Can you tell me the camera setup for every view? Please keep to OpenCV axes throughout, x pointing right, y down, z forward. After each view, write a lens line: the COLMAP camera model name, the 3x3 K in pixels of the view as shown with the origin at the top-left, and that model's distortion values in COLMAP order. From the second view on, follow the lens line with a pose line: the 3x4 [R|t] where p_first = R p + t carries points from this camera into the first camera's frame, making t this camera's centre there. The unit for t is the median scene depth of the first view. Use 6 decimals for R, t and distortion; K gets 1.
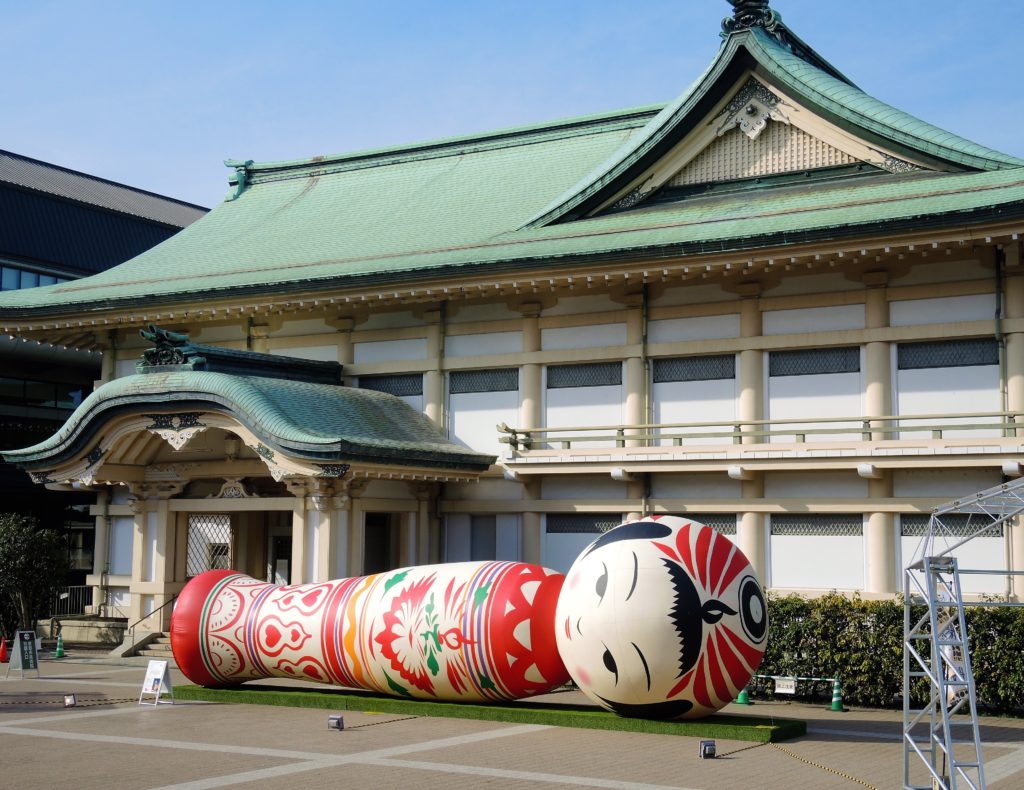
lens RADIAL K [[1573.4, 0, 512.0], [0, 1573.4, 395.0], [0, 0, 1]] dist [0.147769, 0.011771]
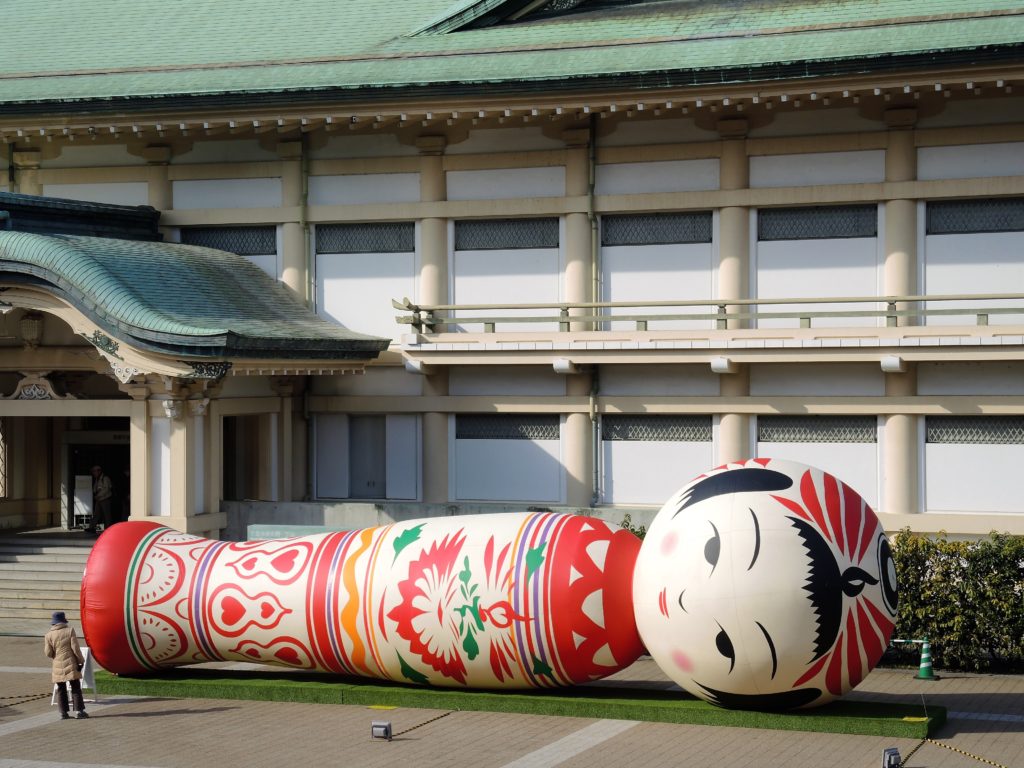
lens RADIAL K [[2123.9, 0, 511.2], [0, 2123.9, 404.8], [0, 0, 1]] dist [0.462400, -1.998978]
pose [[0.982369, -0.014204, 0.186411, -0.159072], [-0.006039, 0.994178, 0.107581, -0.045191], [-0.186854, -0.106810, 0.976564, -0.023315]]
